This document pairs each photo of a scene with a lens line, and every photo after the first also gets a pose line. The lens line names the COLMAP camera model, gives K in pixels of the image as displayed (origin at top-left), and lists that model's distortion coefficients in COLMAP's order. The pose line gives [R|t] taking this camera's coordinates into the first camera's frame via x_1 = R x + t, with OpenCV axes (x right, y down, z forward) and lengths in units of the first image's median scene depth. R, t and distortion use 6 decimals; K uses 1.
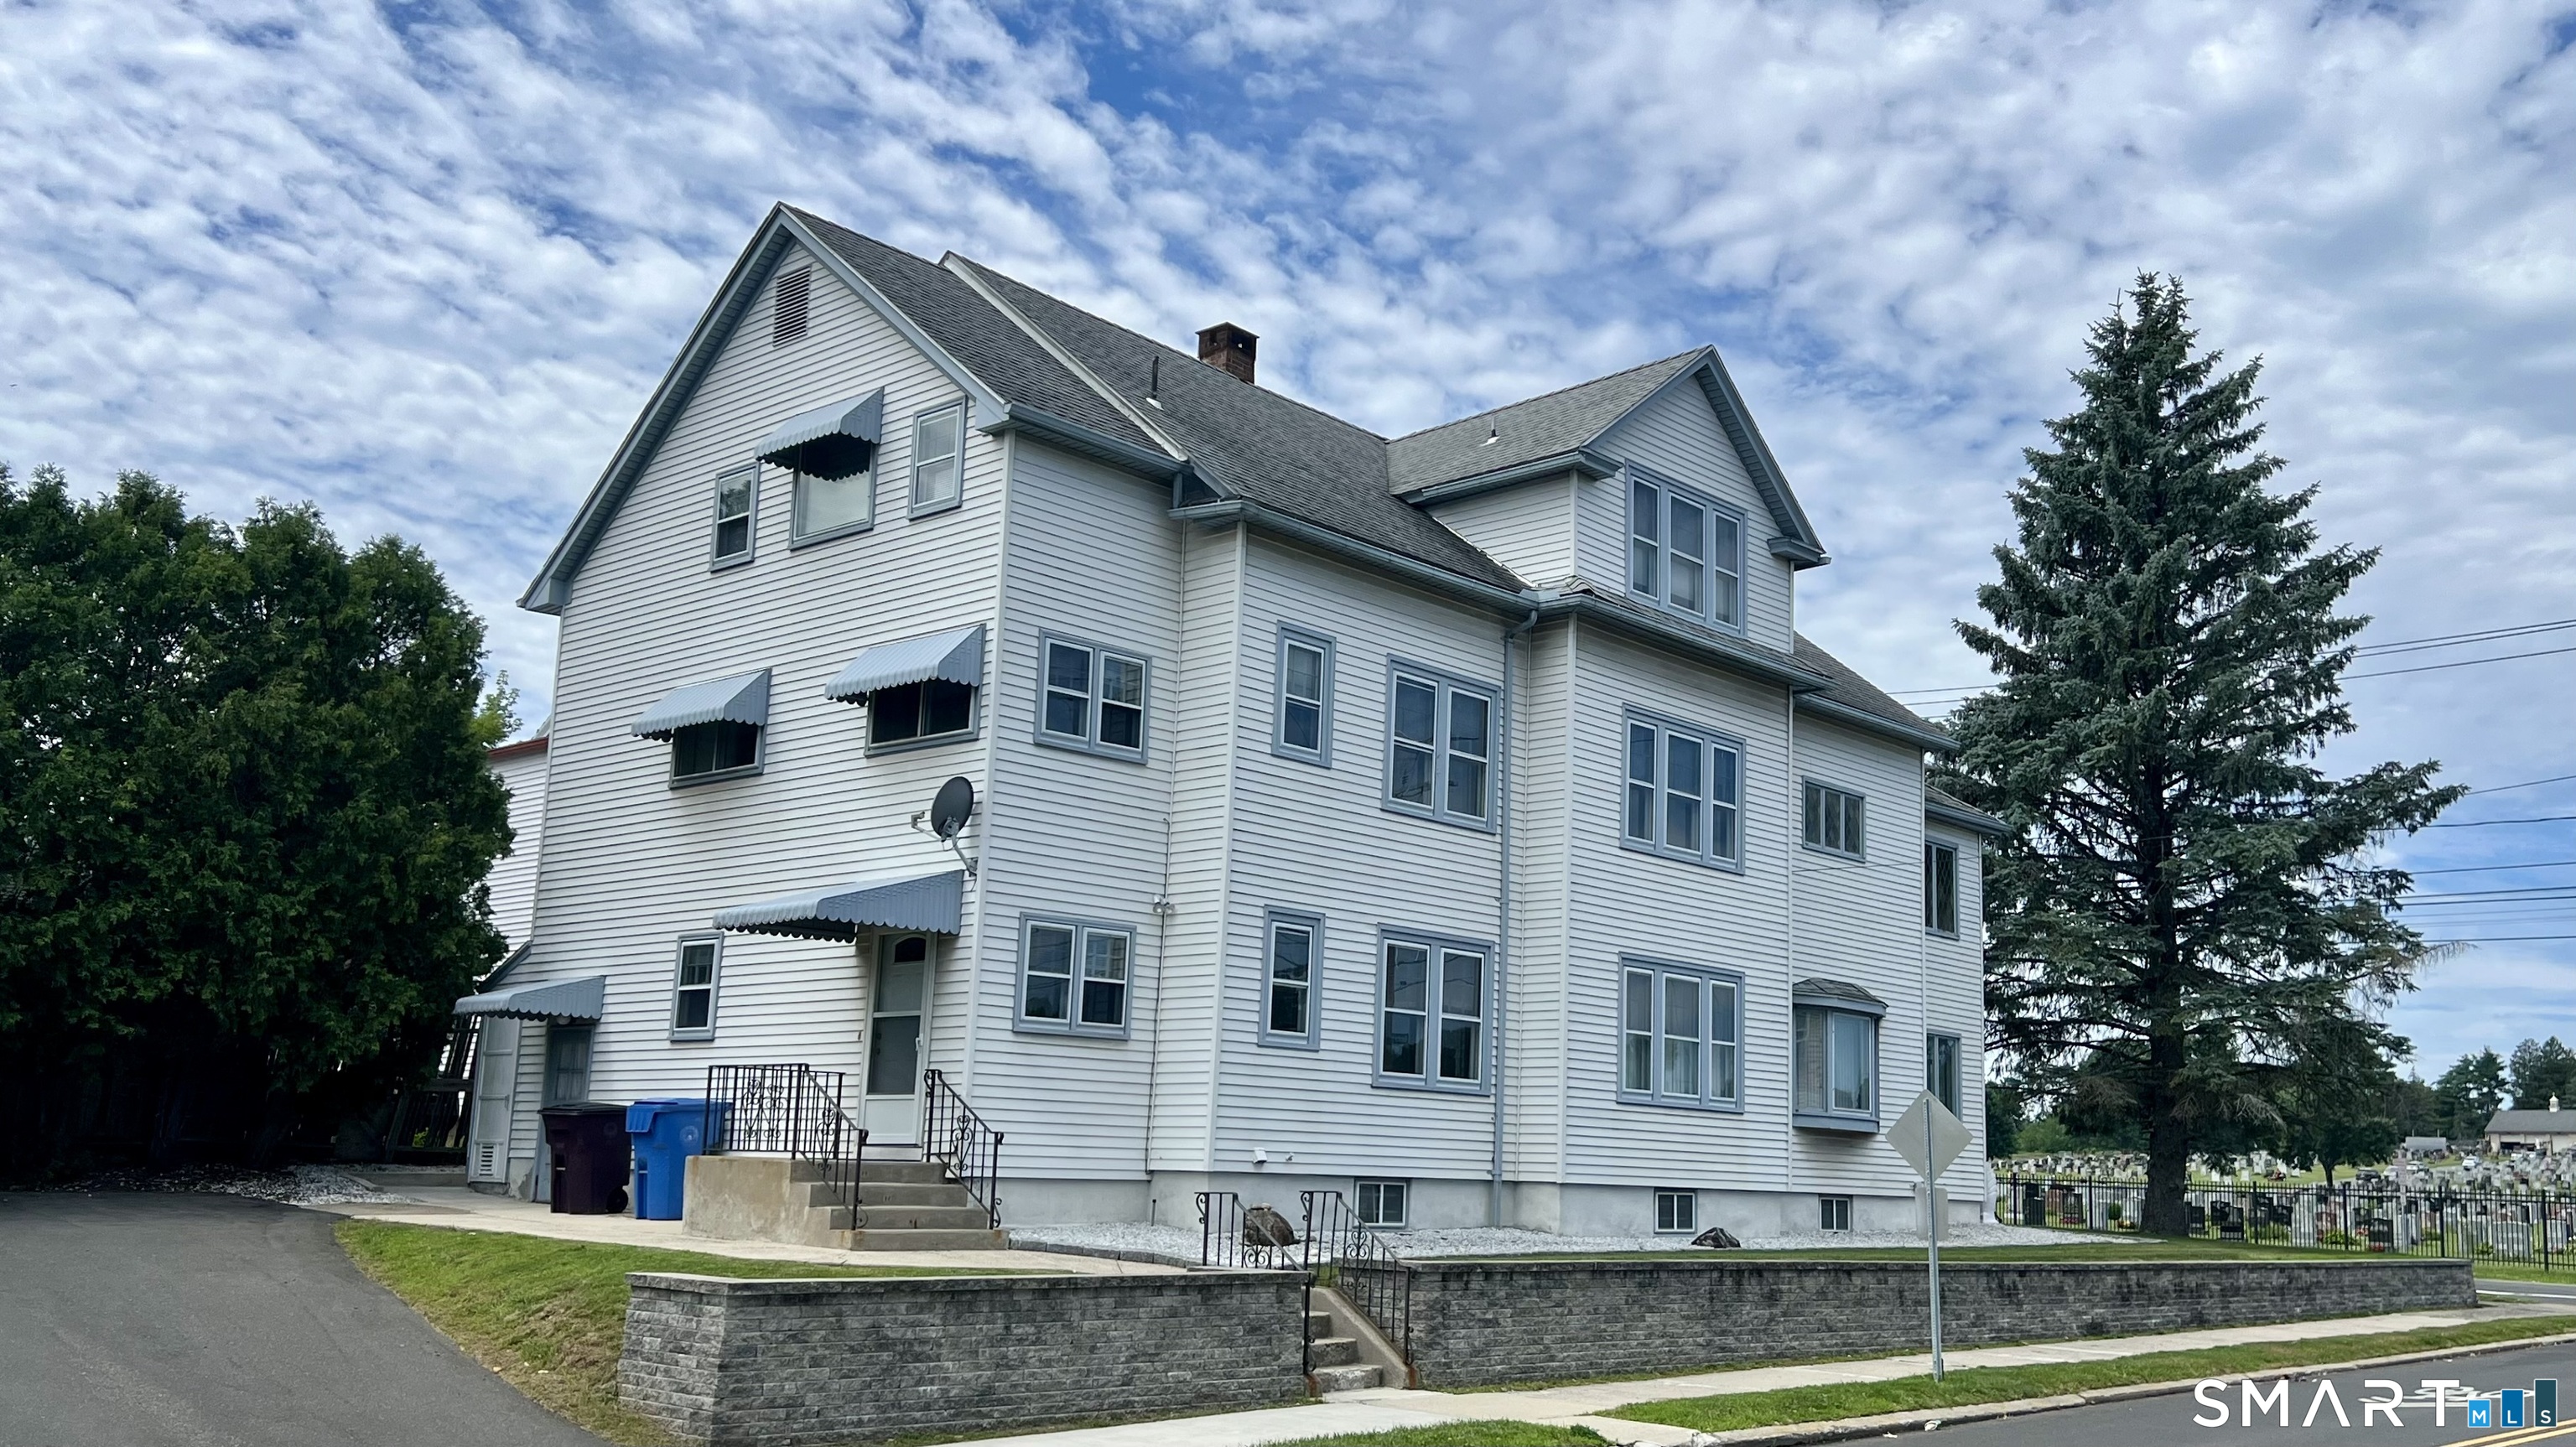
lens RADIAL K [[2256.2, 0, 1288.0], [0, 2256.2, 723.5], [0, 0, 1]] dist [0.075763, -0.004620]
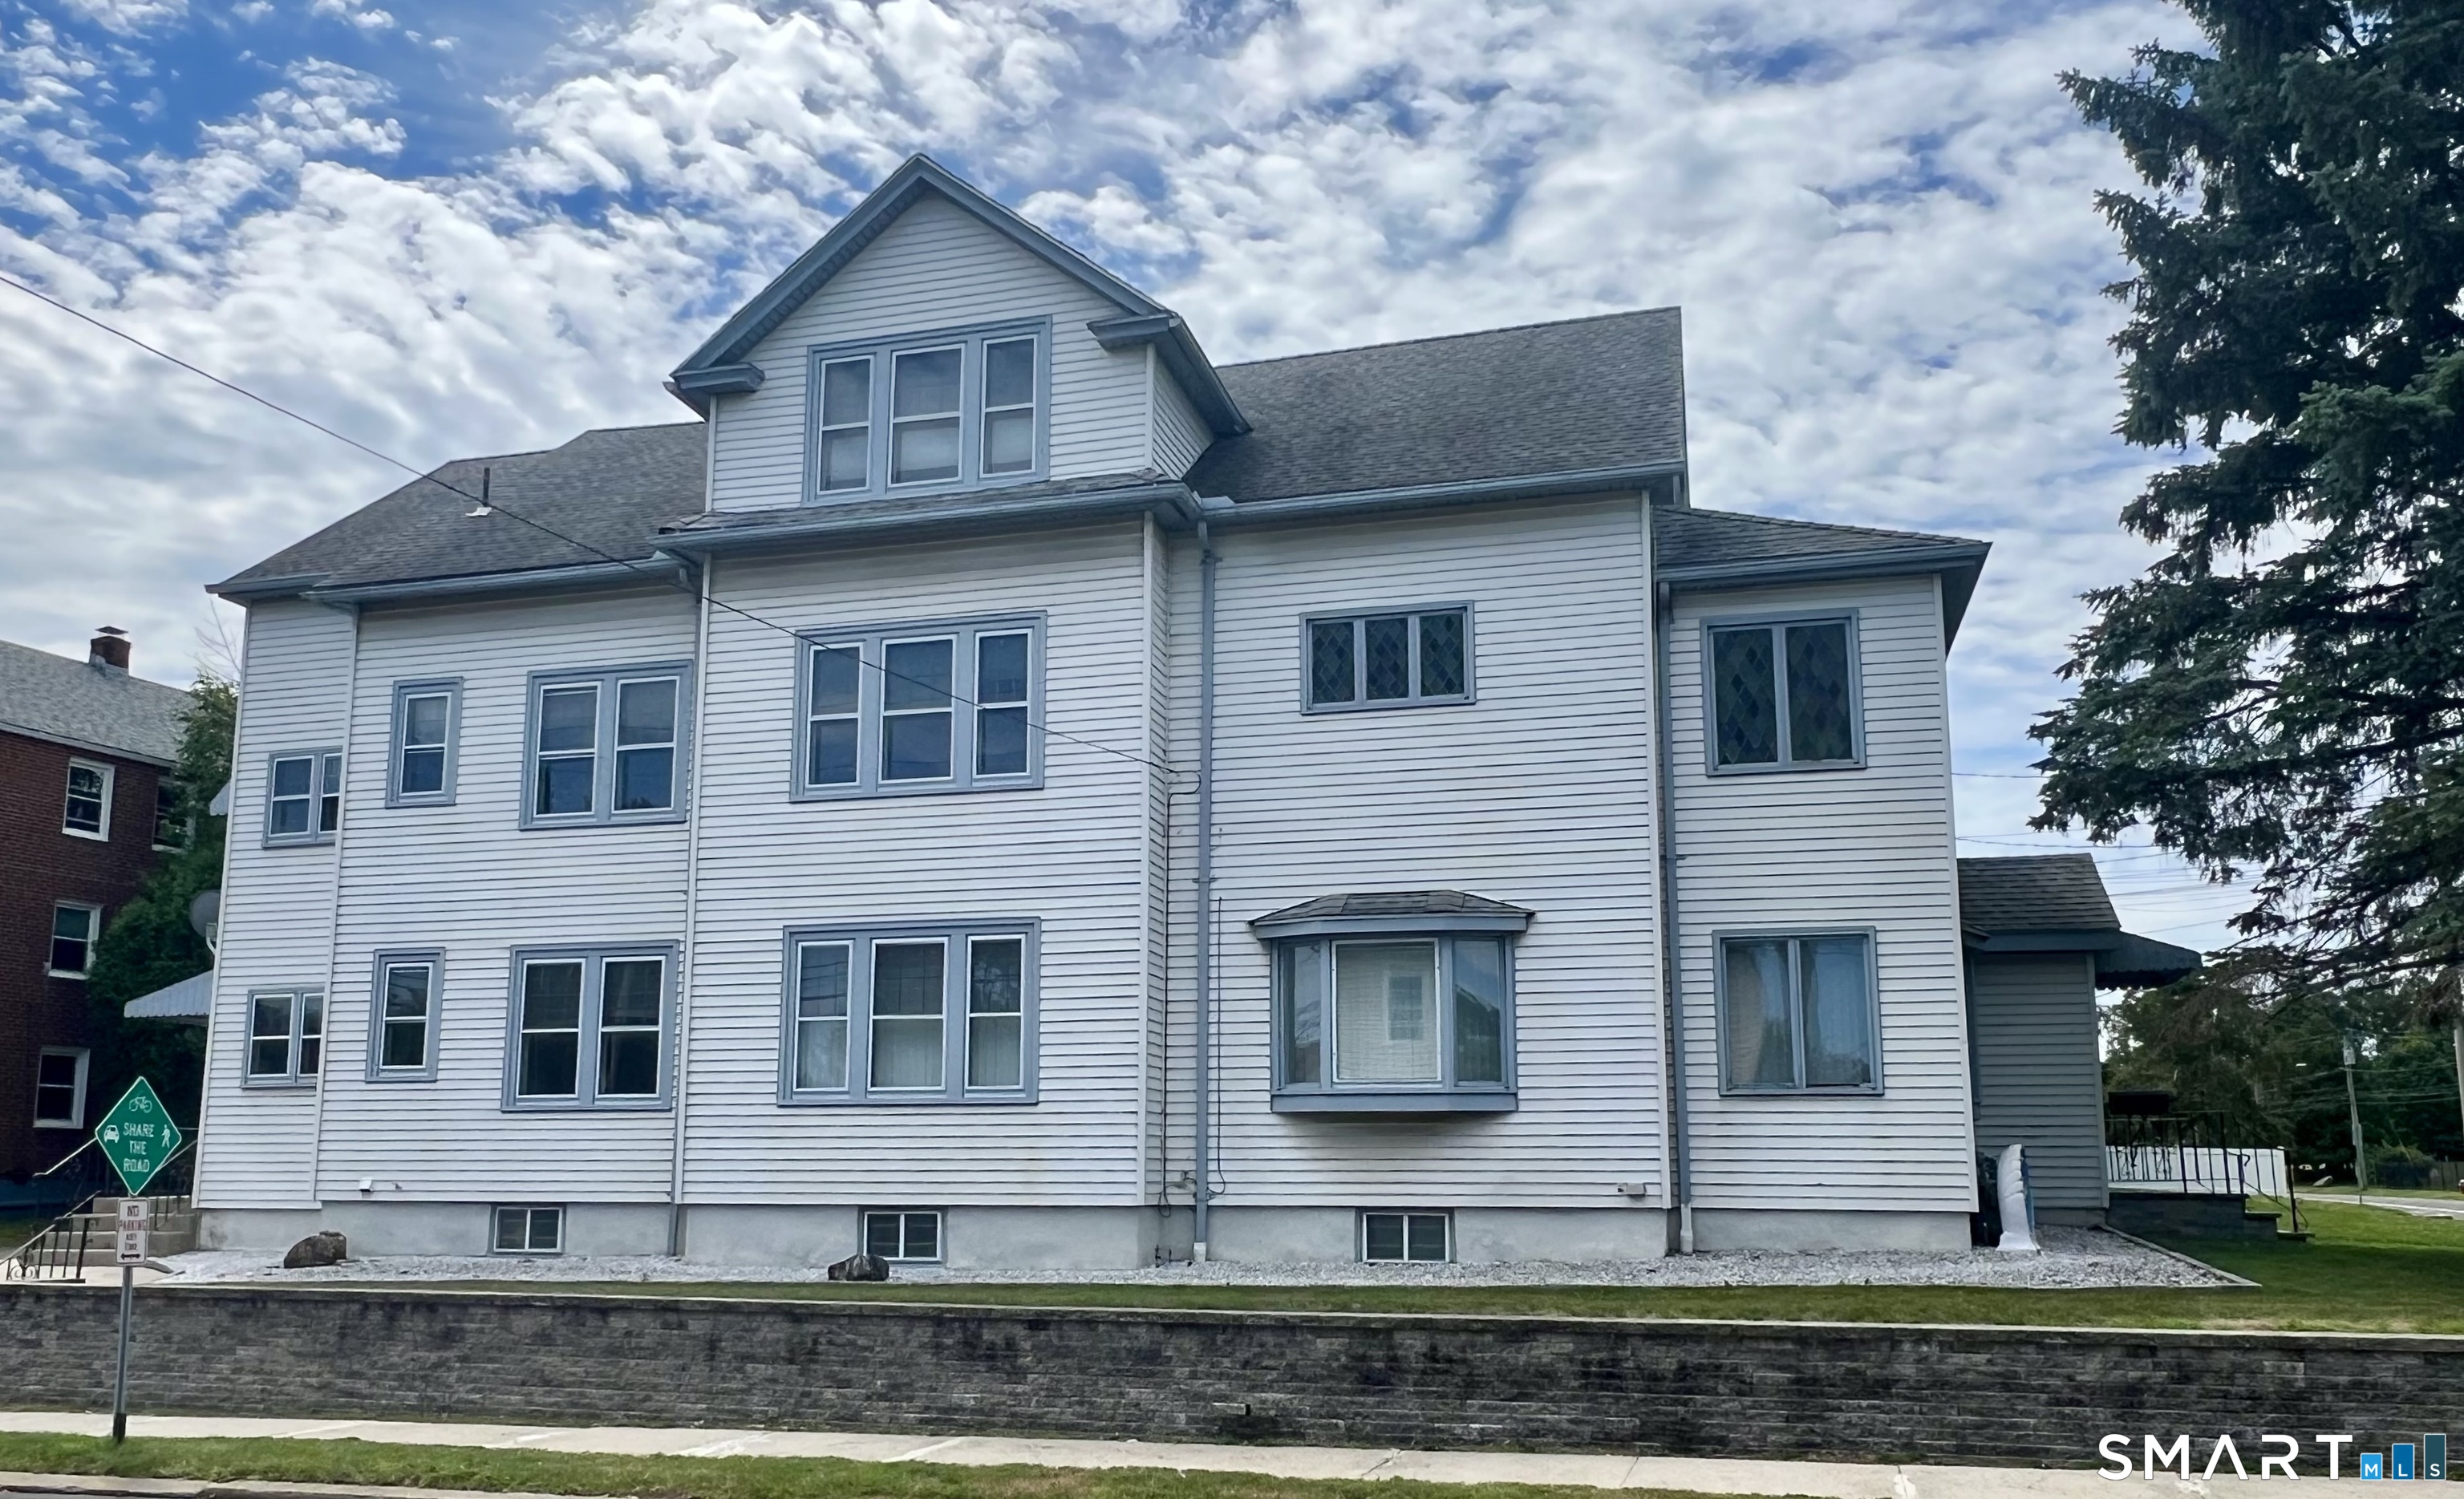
lens RADIAL K [[1909.1, 0, 1232.6], [0, 1909.1, 826.3], [0, 0, 1]] dist [0.001014, -0.000242]
pose [[0.447823, -0.191123, -0.873457, 0.919932], [0.187756, 0.975207, -0.117125, 0.194797], [0.874187, -0.111545, 0.472605, 0.889993]]
